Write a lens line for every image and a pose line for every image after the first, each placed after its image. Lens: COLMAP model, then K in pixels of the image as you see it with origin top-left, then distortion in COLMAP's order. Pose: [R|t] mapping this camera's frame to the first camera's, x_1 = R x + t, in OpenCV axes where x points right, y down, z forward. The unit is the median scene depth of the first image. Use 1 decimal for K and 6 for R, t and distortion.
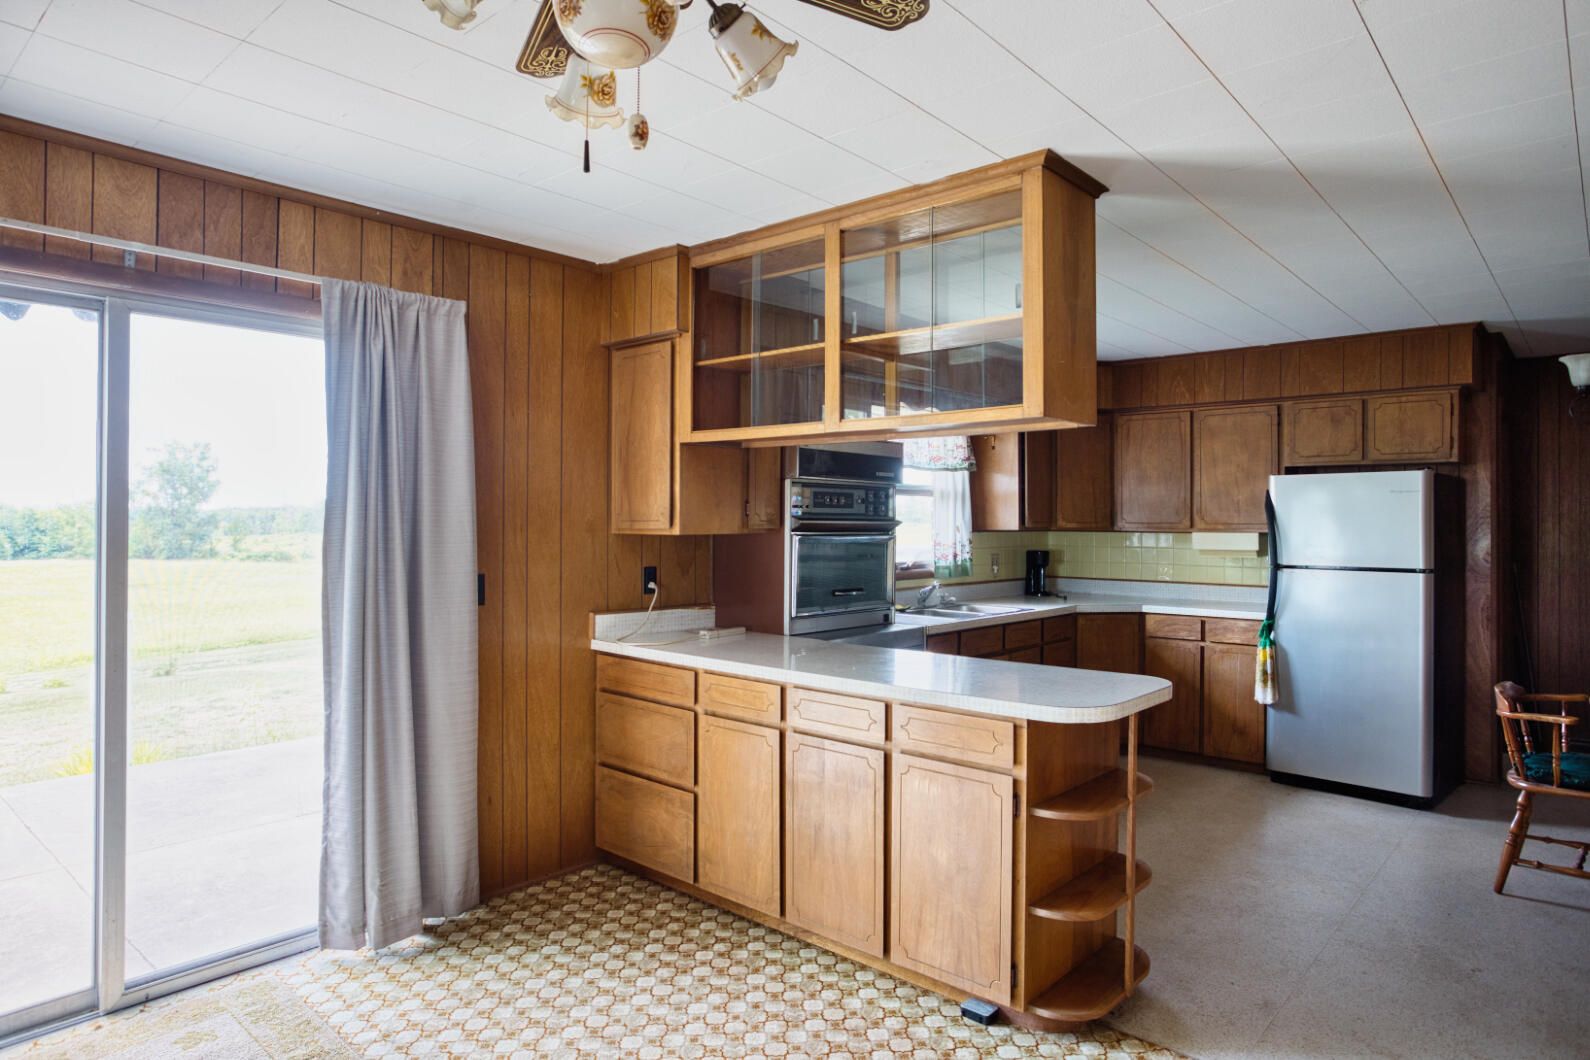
lens RADIAL K [[953.1, 0, 790.8], [0, 953.1, 514.6], [0, 0, 1]] dist [-0.064619, 0.049176]
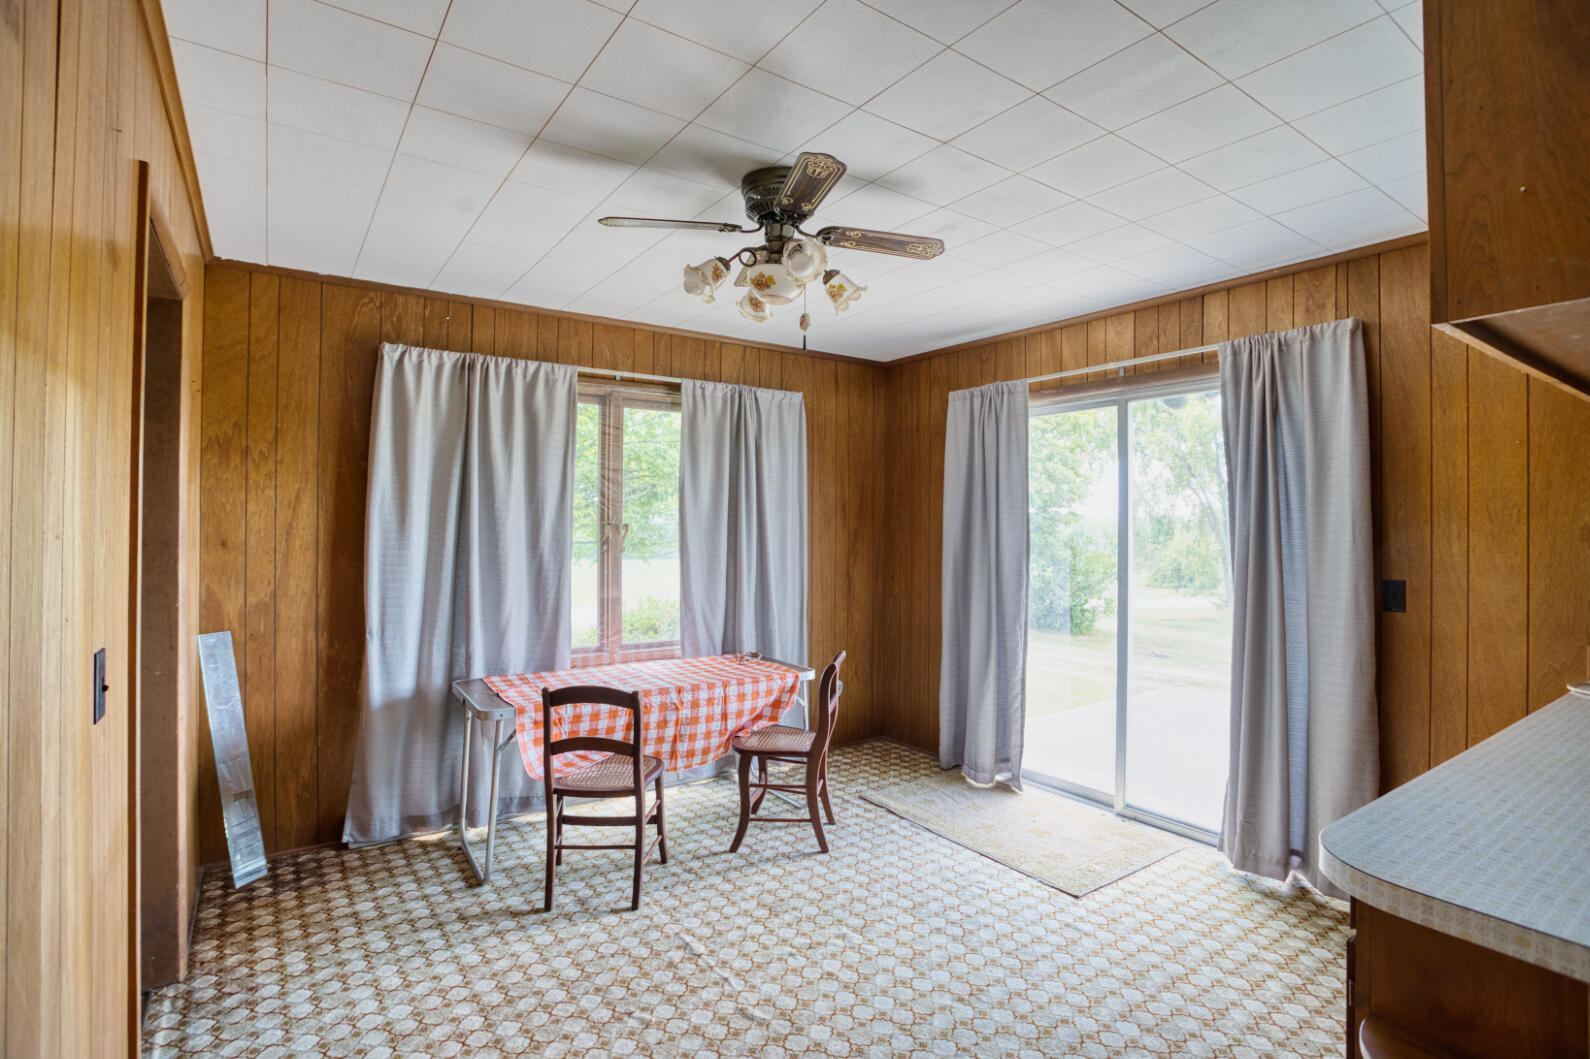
lens RADIAL K [[770.7, 0, 790.7], [0, 770.7, 516.9], [0, 0, 1]] dist [-0.065337, 0.023649]
pose [[-0.231520, -0.016966, -0.972682, 0.525412], [0.001491, 0.999841, -0.017795, 0.008508], [0.972829, -0.005570, -0.231458, 0.508281]]
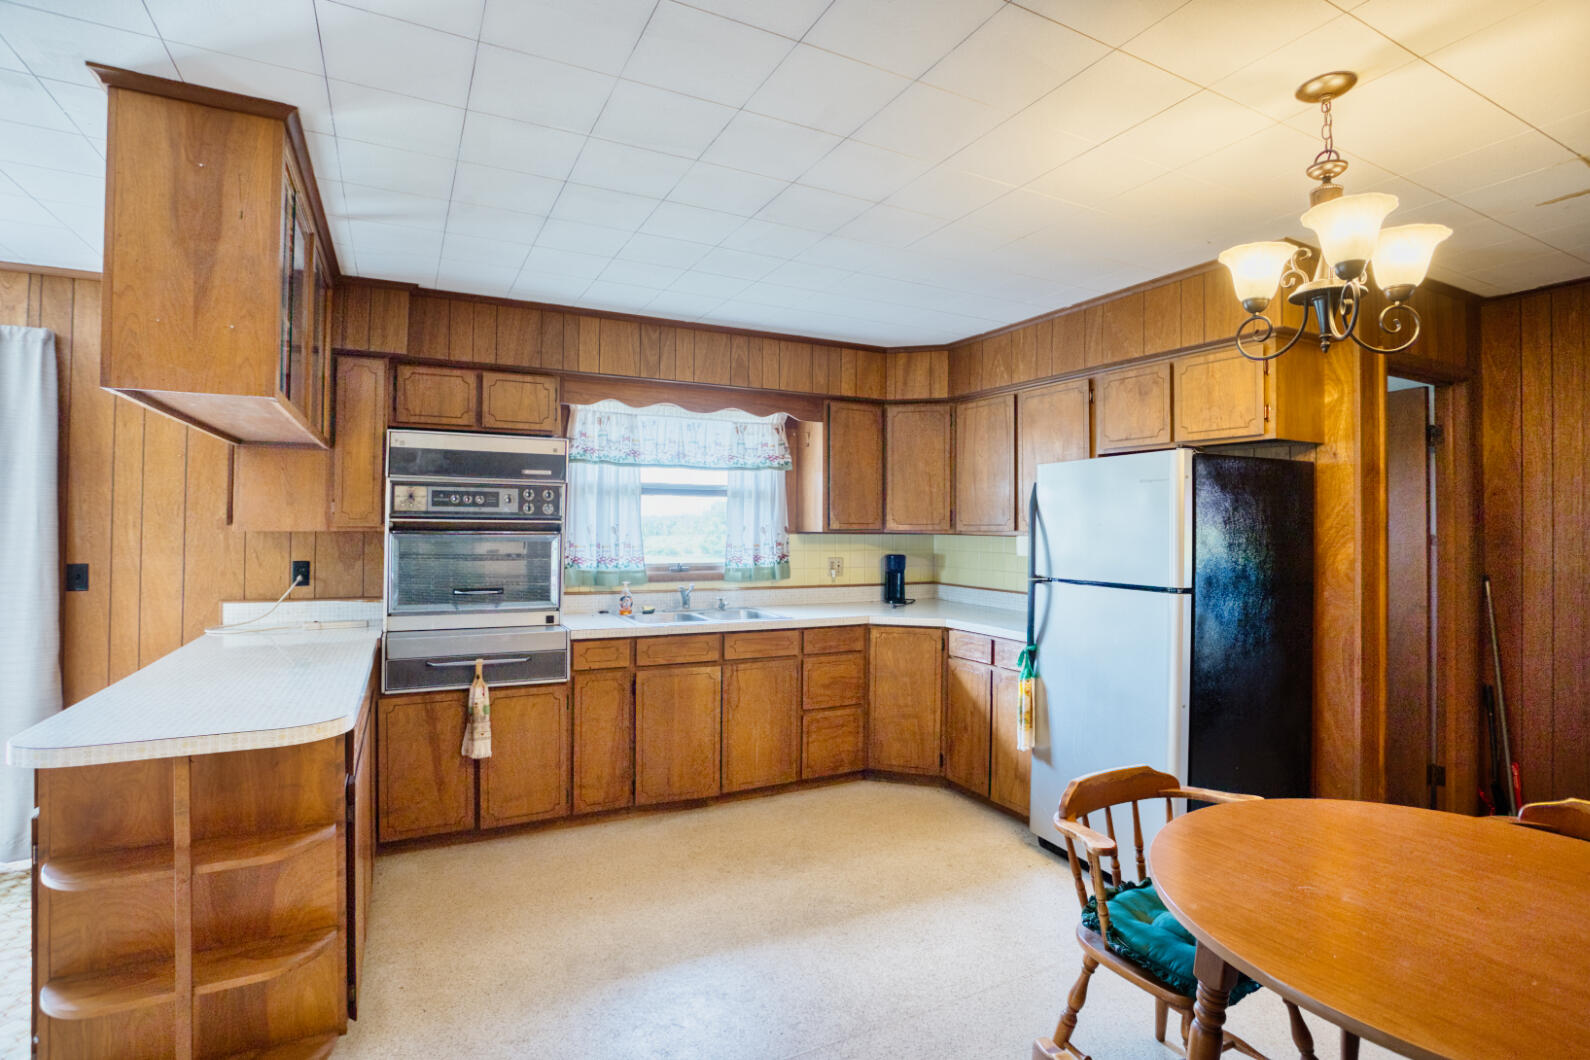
lens RADIAL K [[770.7, 0, 790.4], [0, 770.7, 517.0], [0, 0, 1]] dist [-0.065337, 0.023649]
pose [[0.933745, -0.000741, -0.357938, 0.728392], [-0.001180, 0.999986, -0.005147, 0.008460], [0.357937, 0.005228, 0.933731, 0.421209]]
